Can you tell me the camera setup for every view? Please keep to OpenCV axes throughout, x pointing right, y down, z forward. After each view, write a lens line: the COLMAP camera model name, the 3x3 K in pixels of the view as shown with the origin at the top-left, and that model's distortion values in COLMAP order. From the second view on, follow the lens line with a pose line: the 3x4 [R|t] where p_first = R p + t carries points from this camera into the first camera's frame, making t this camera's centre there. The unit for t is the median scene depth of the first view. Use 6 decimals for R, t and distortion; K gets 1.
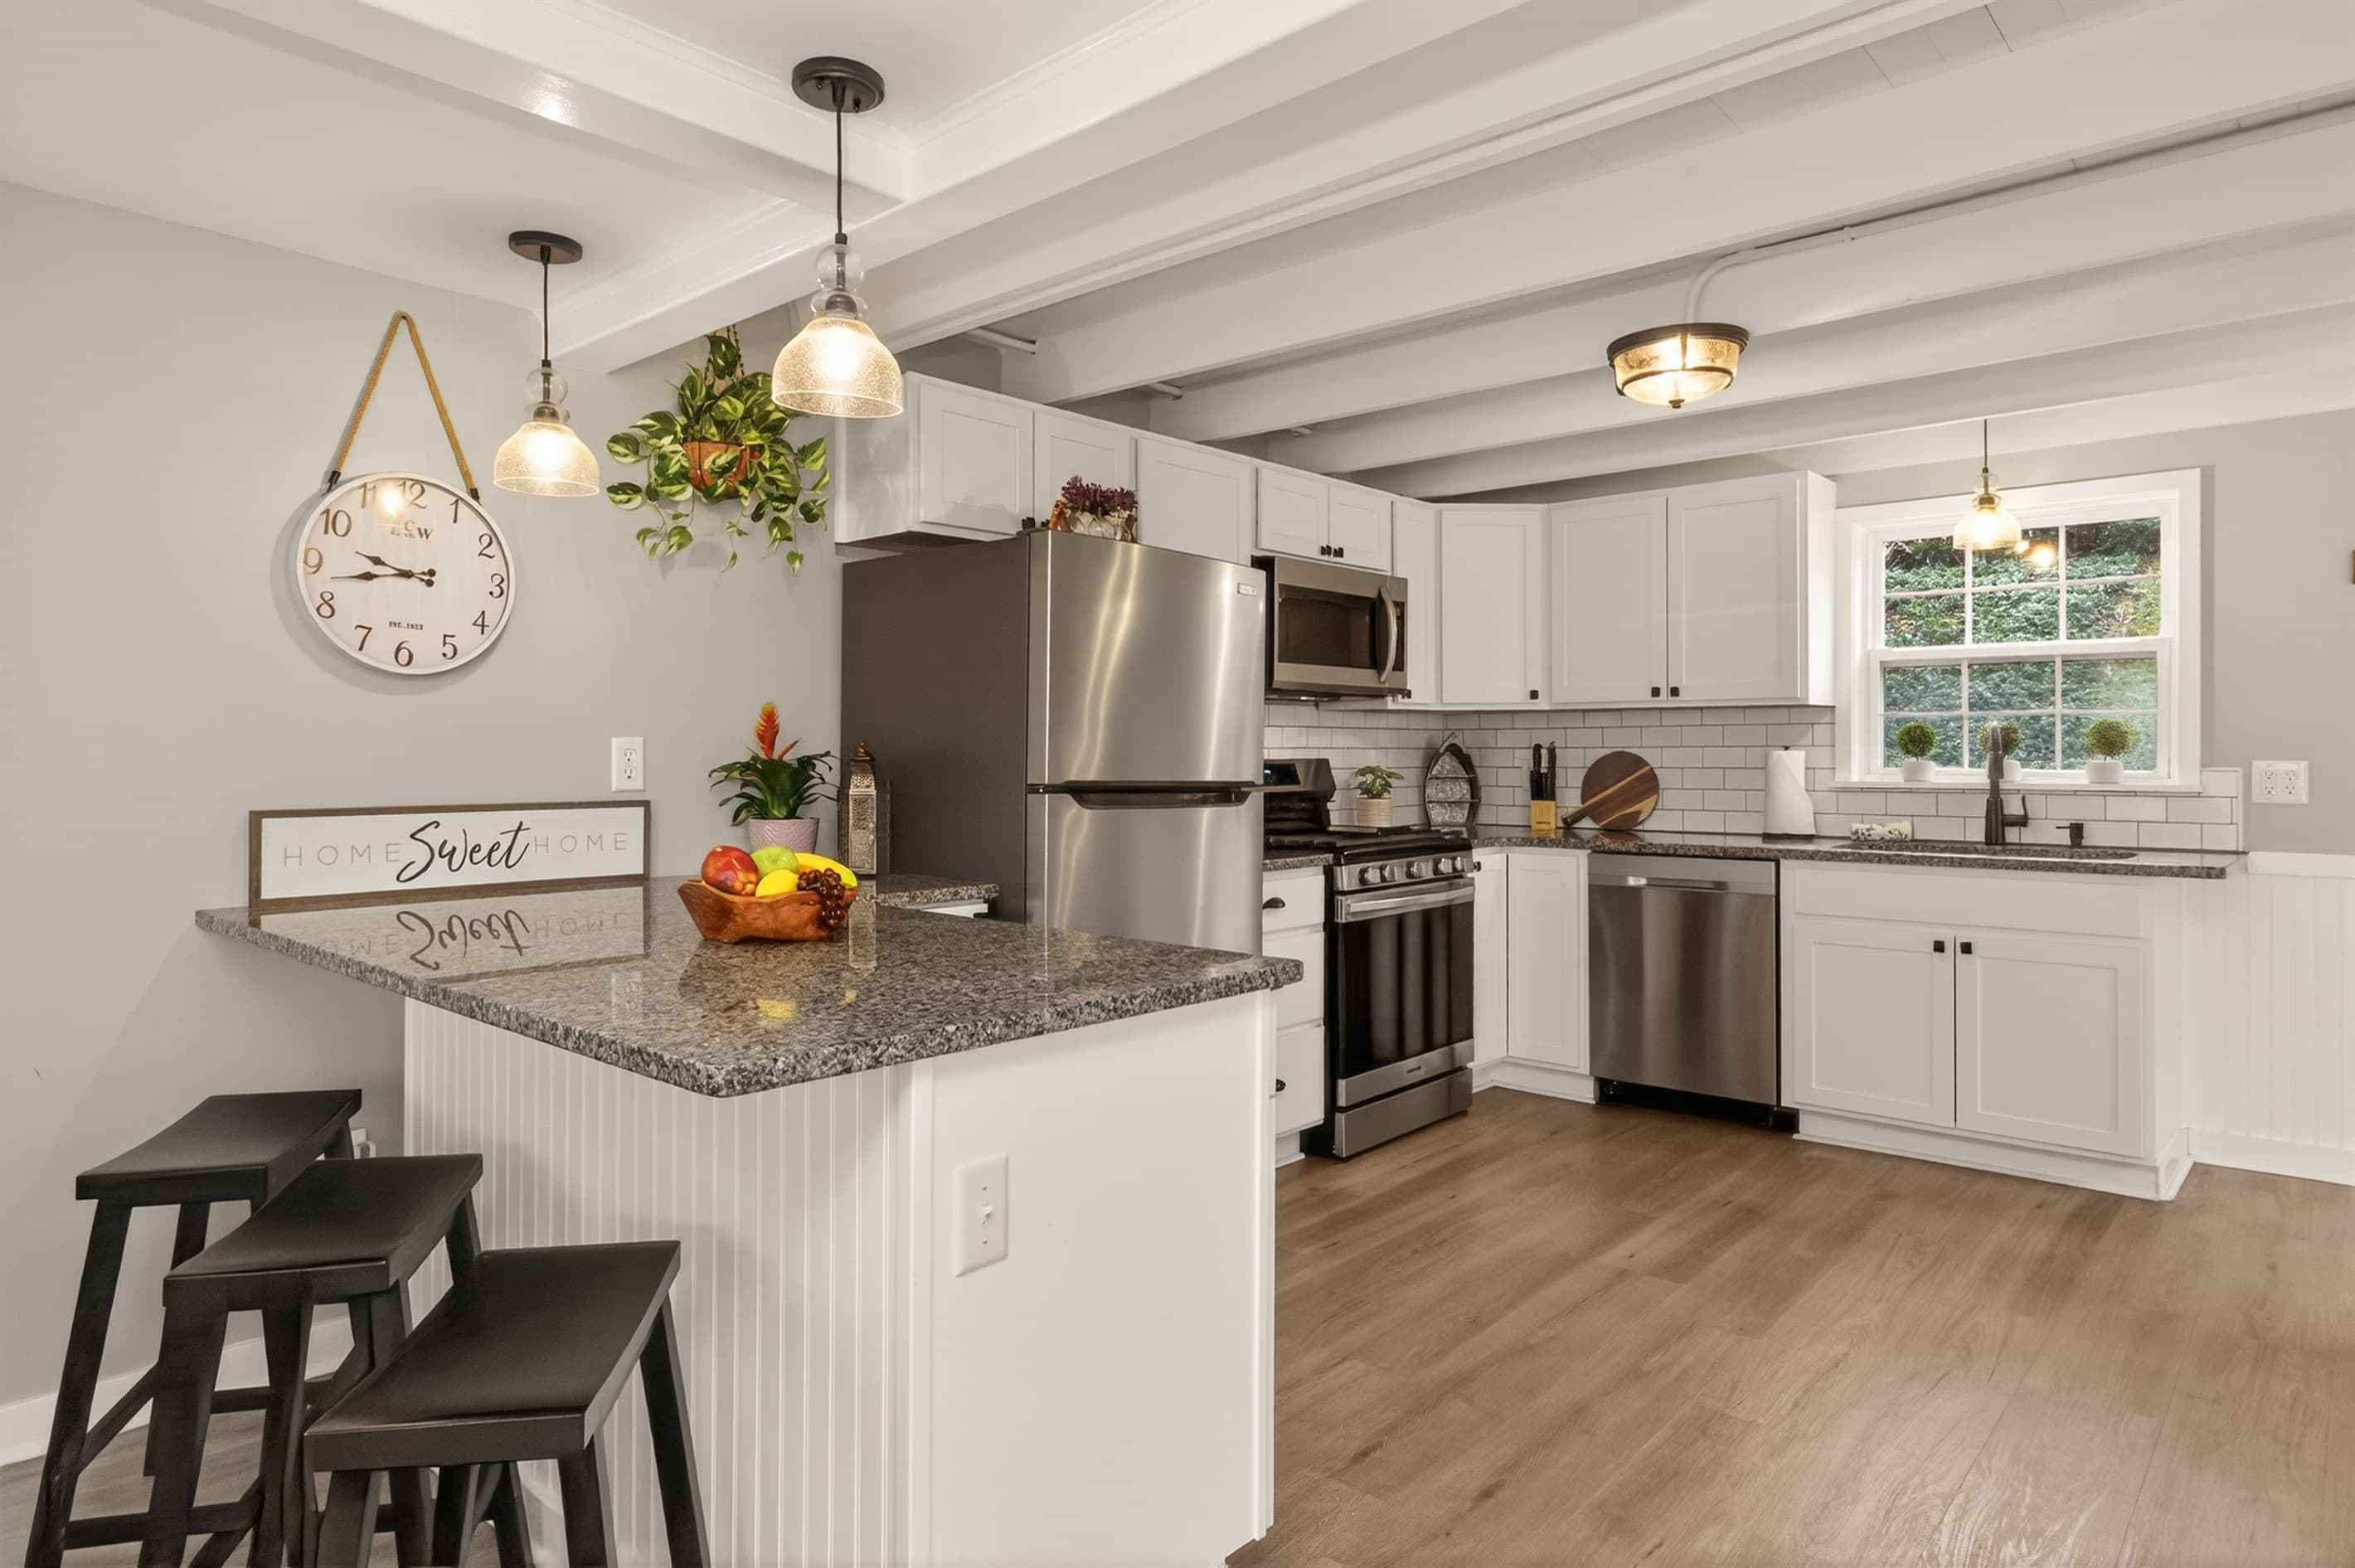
lens RADIAL K [[1377.5, 0, 1149.1], [0, 1377.5, 747.4], [0, 0, 1]] dist [-0.009511, 0.007174]
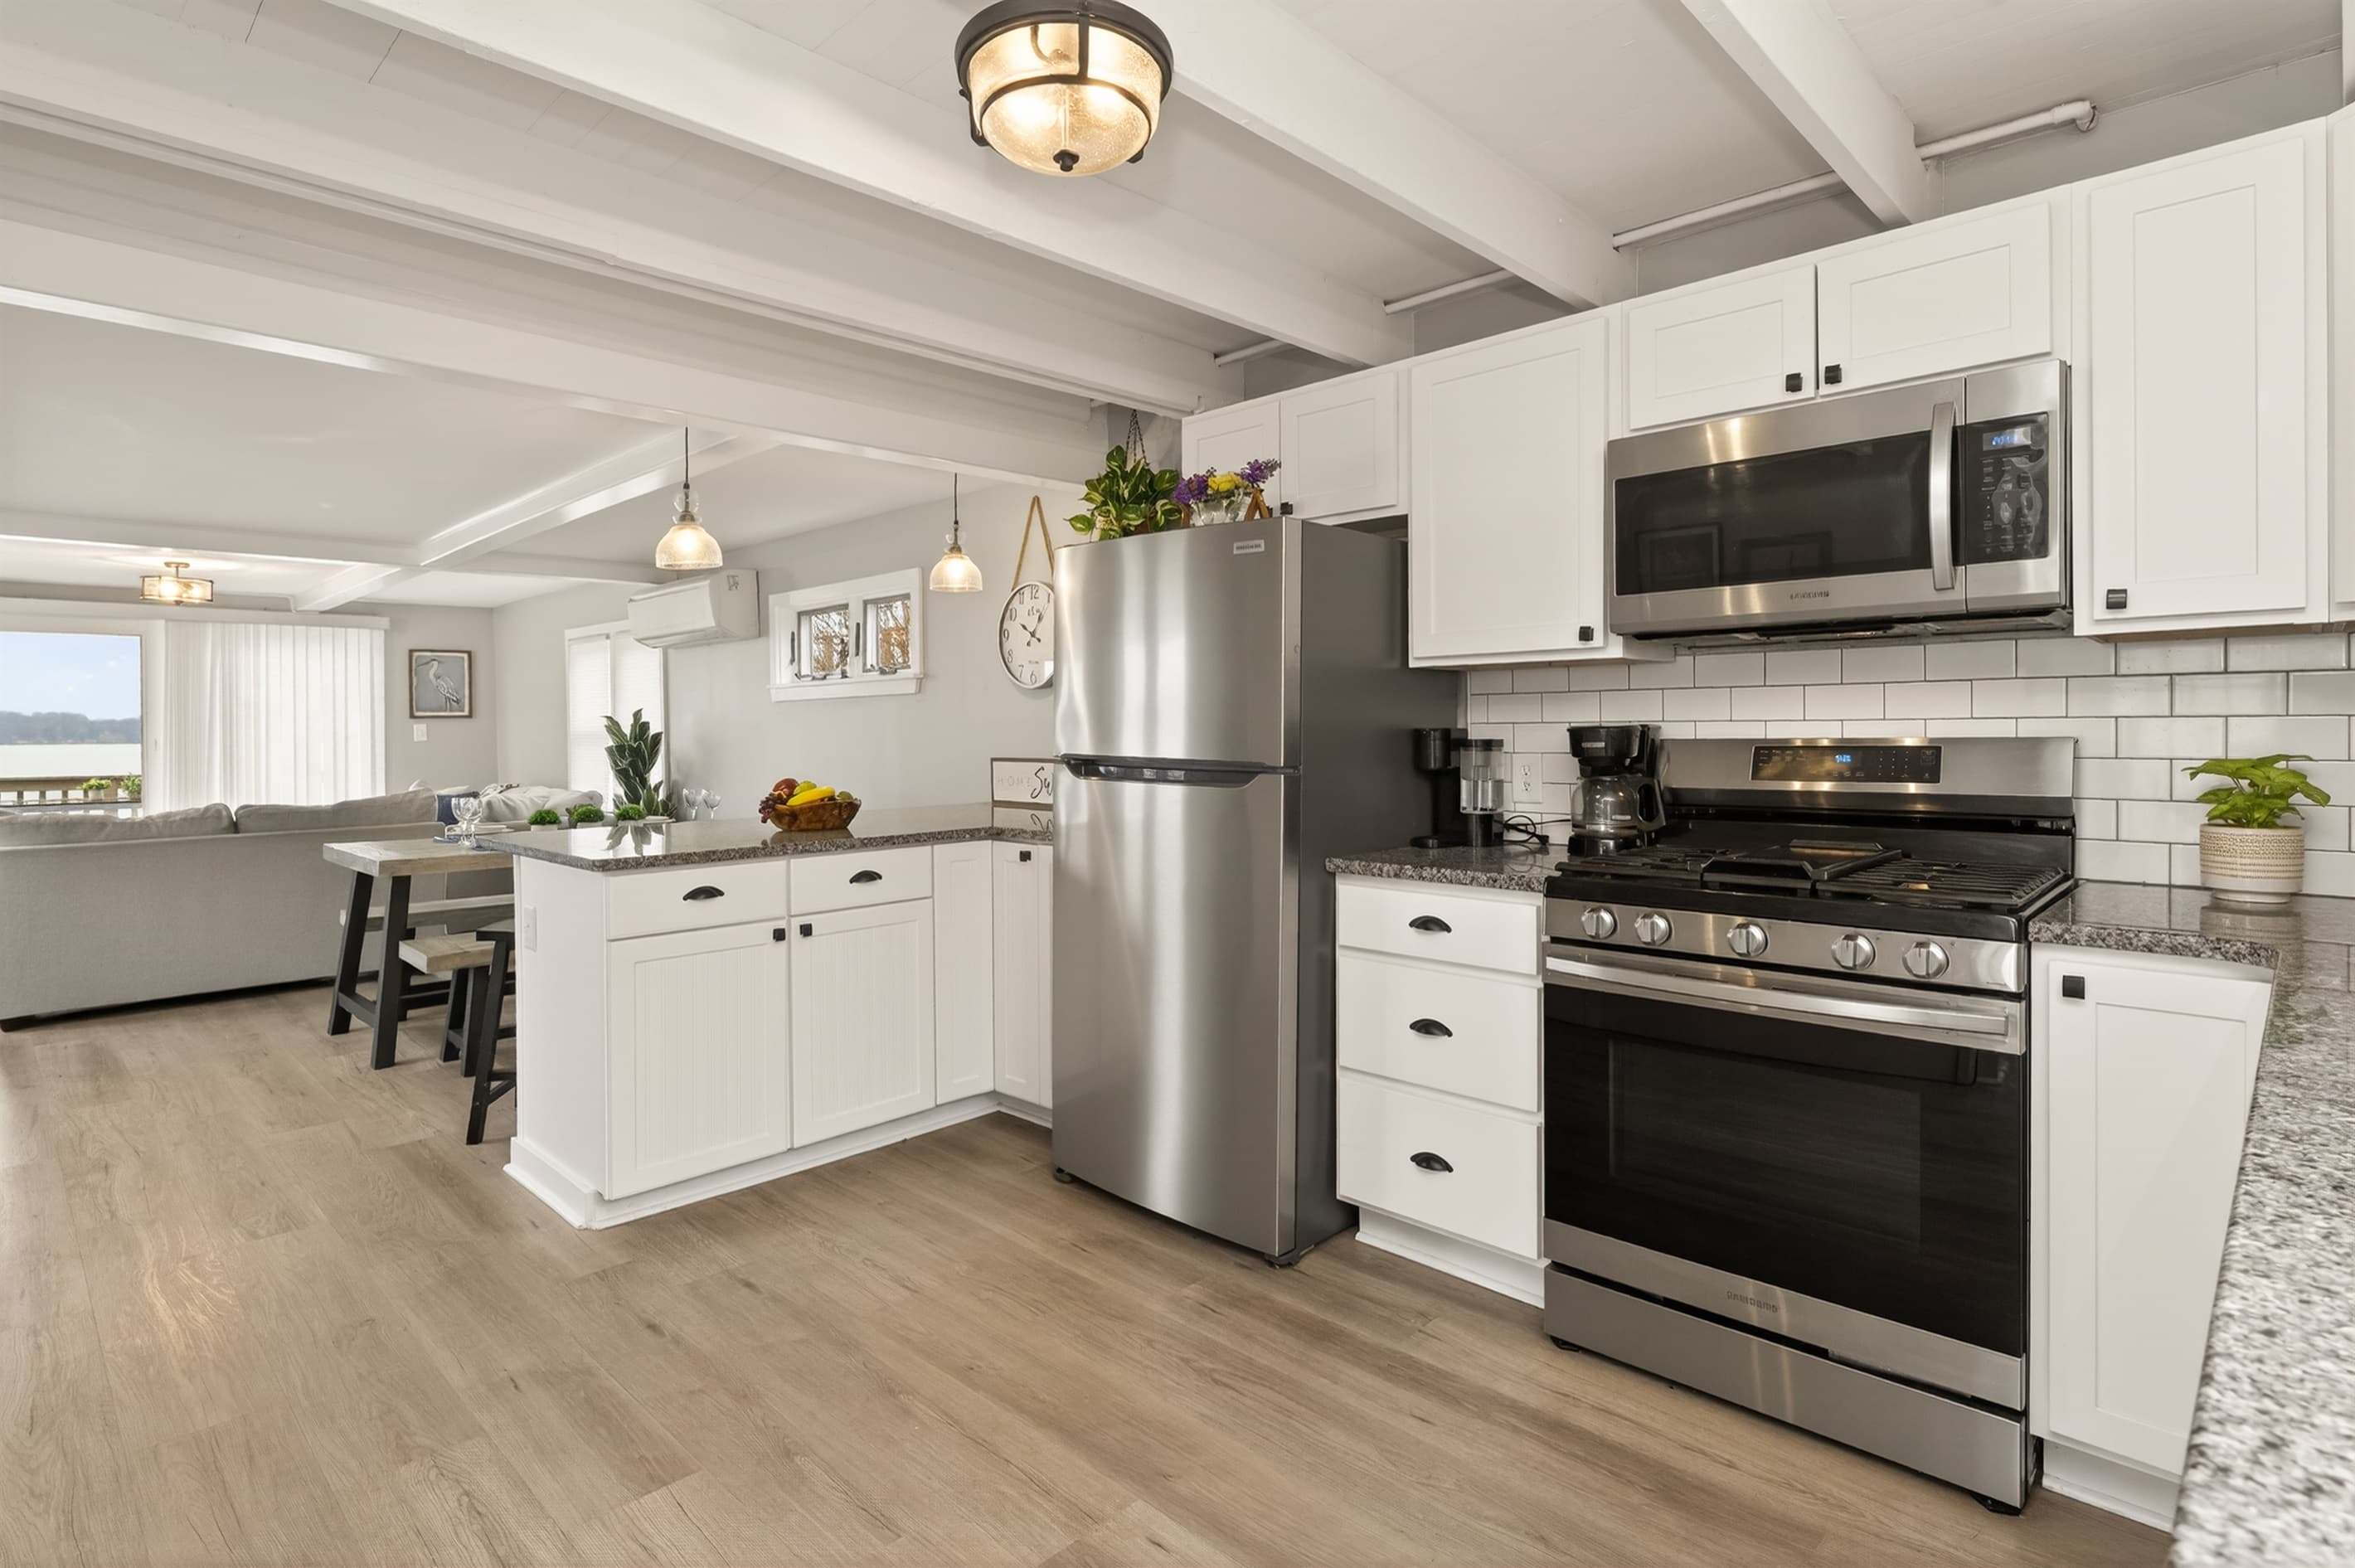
lens RADIAL K [[1186.9, 0, 1171.8], [0, 1186.9, 731.5], [0, 0, 1]] dist [-0.000217, -0.001158]
pose [[-0.038086, 0.004654, -0.999264, 0.798514], [0.010647, 0.999934, 0.004252, 0.000828], [0.999218, -0.010478, -0.038133, 0.930172]]
